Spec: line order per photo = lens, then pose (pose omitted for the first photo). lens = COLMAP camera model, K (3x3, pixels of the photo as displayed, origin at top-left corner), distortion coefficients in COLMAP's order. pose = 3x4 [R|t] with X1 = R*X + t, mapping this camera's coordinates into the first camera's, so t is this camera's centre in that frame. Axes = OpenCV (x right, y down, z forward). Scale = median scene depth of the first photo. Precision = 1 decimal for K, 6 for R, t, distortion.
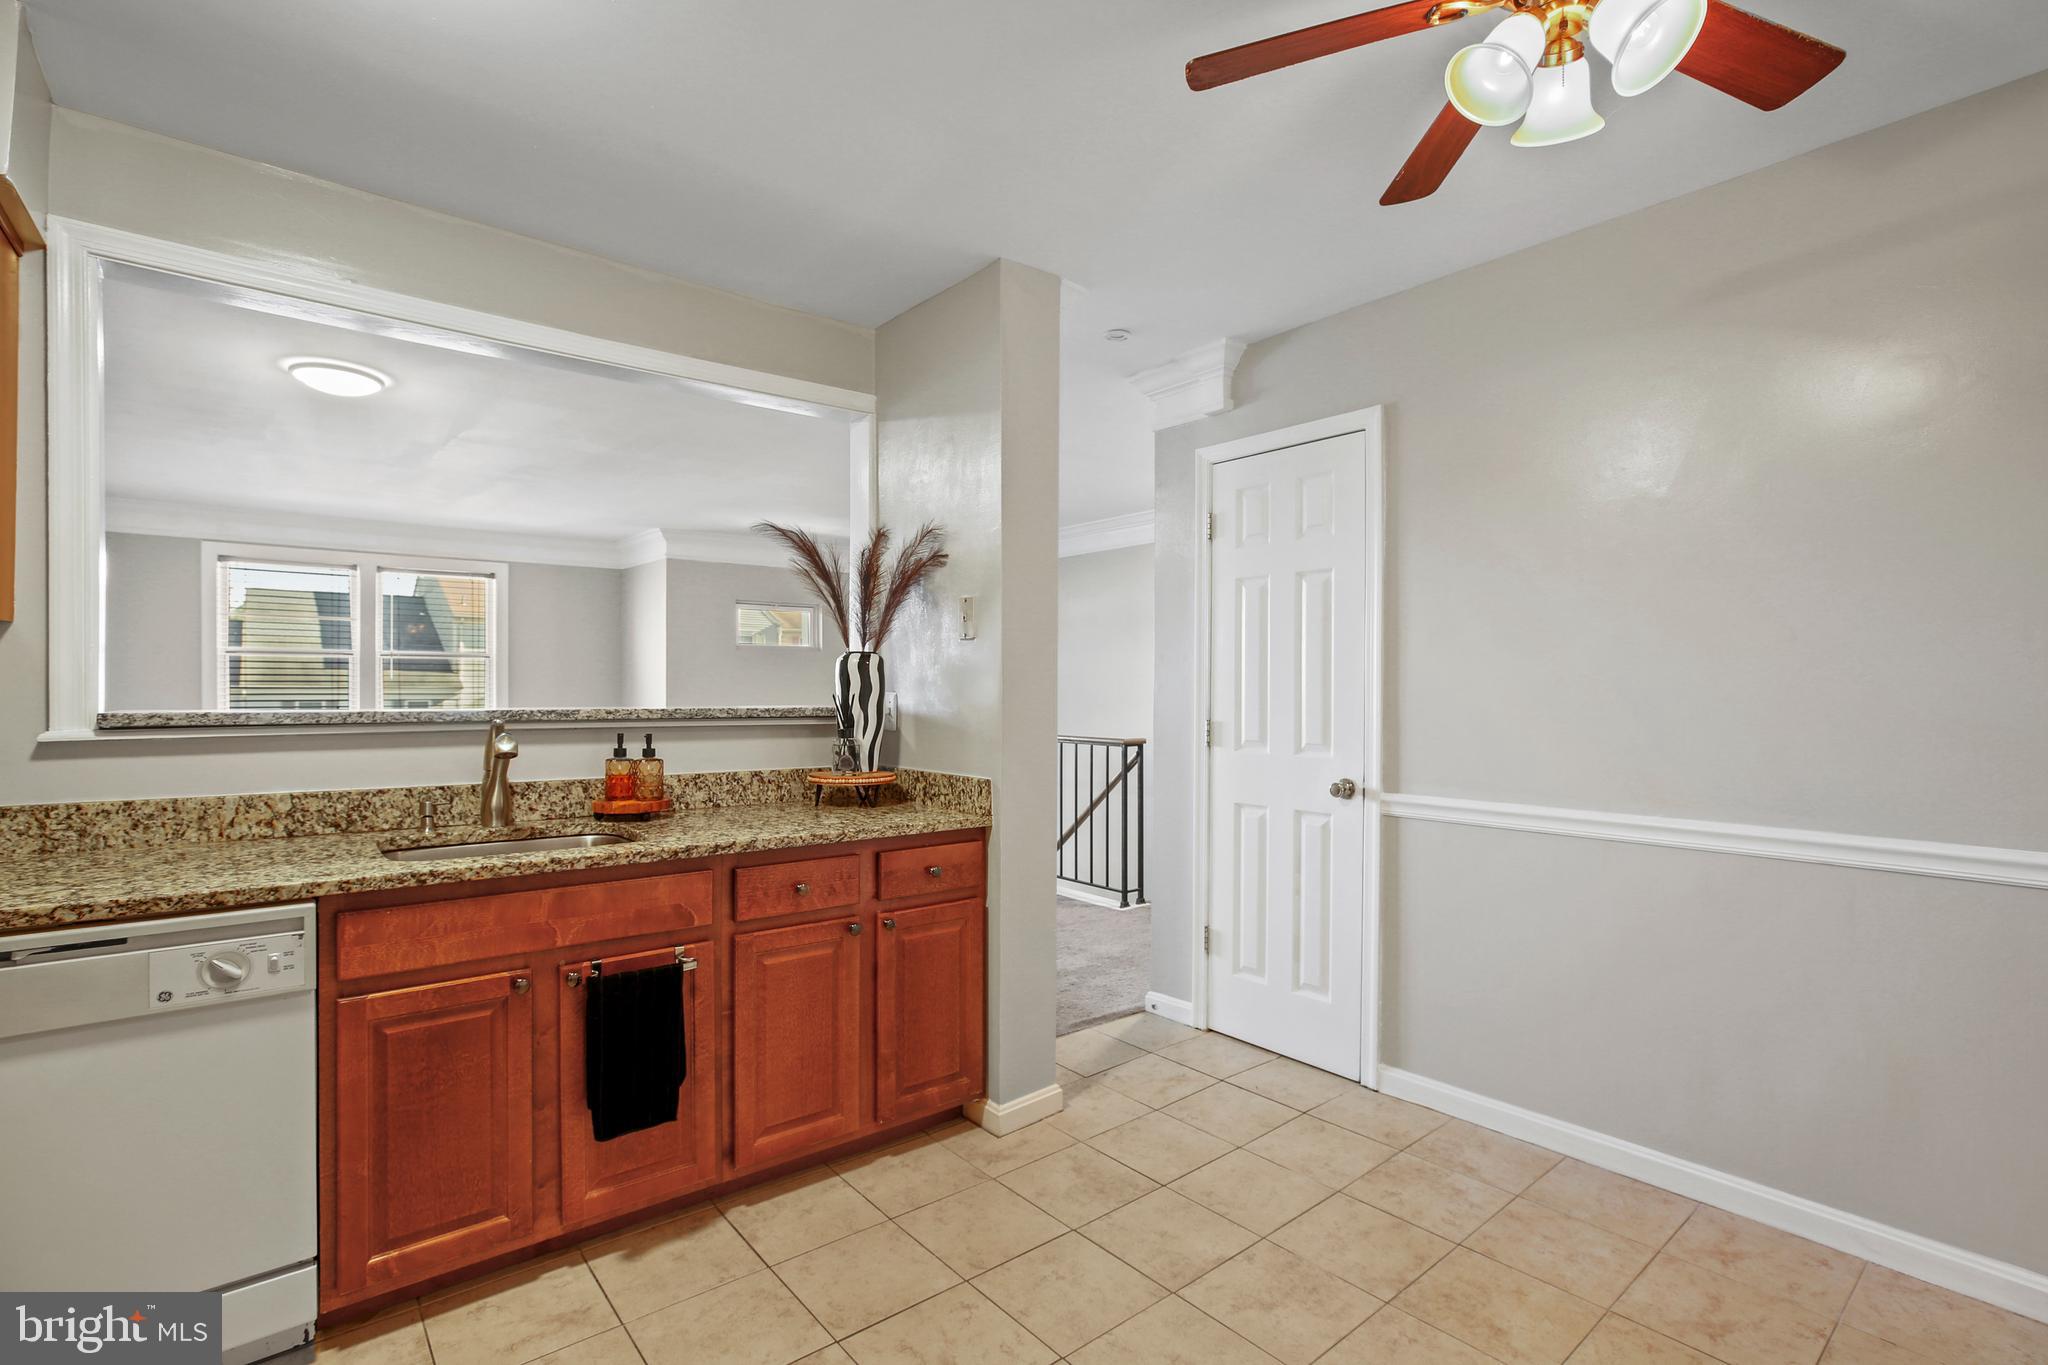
lens RADIAL K [[957.4, 0, 1028.4], [0, 957.4, 685.8], [0, 0, 1]] dist [-0.003074, -0.000230]
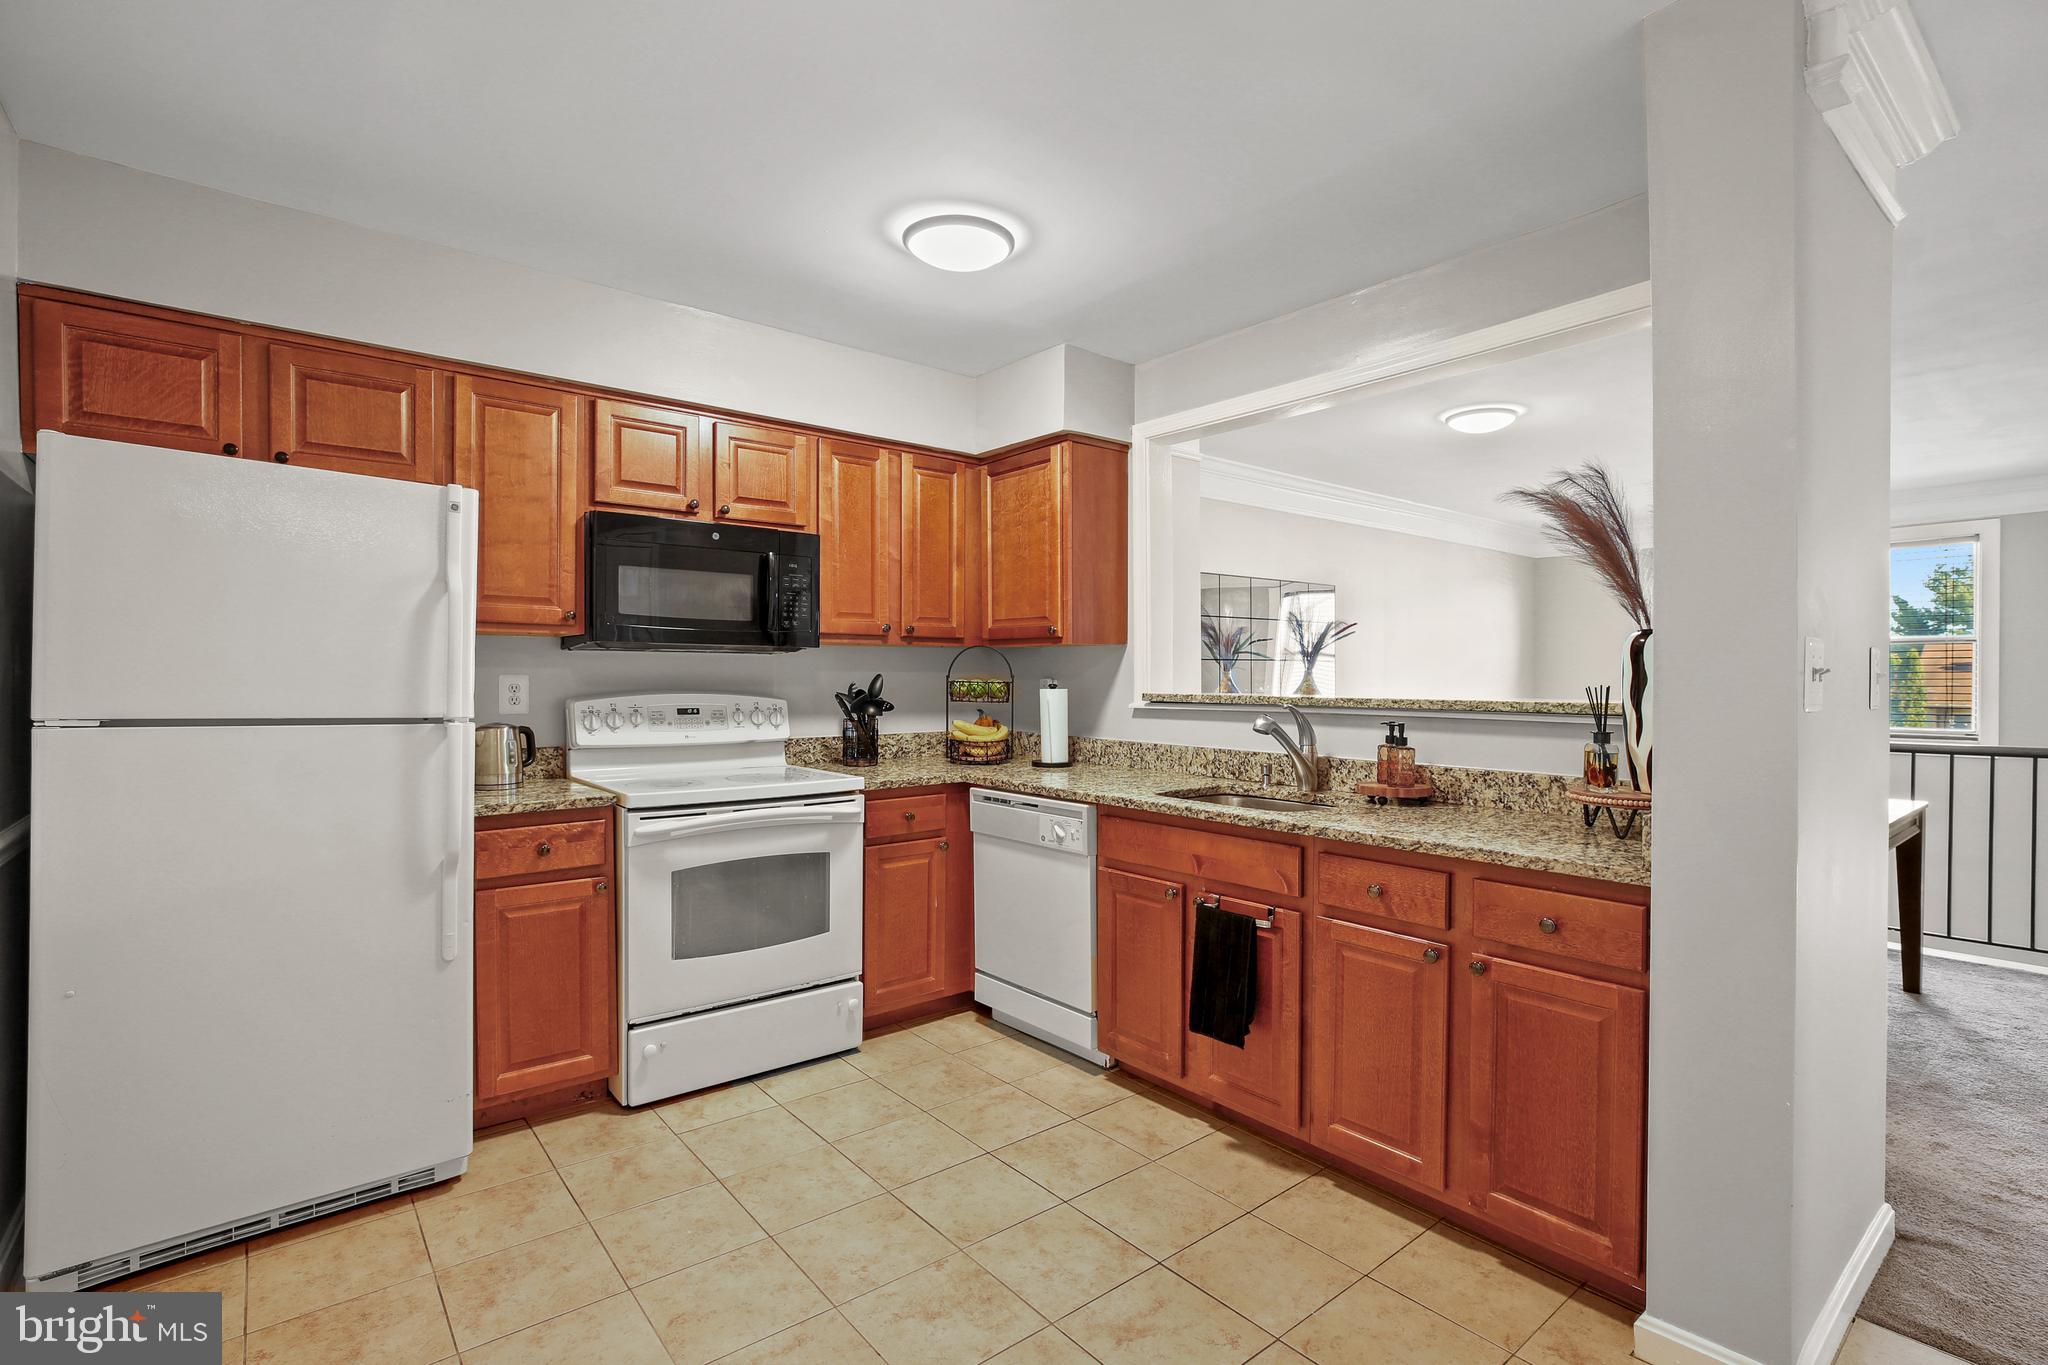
lens RADIAL K [[957.4, 0, 1028.4], [0, 957.4, 685.8], [0, 0, 1]] dist [-0.003074, -0.000230]
pose [[0.004374, 0.005504, -0.999975, 0.672625], [0.003029, 0.999980, 0.005517, 0.002838], [0.999986, -0.003053, 0.004358, 0.620848]]
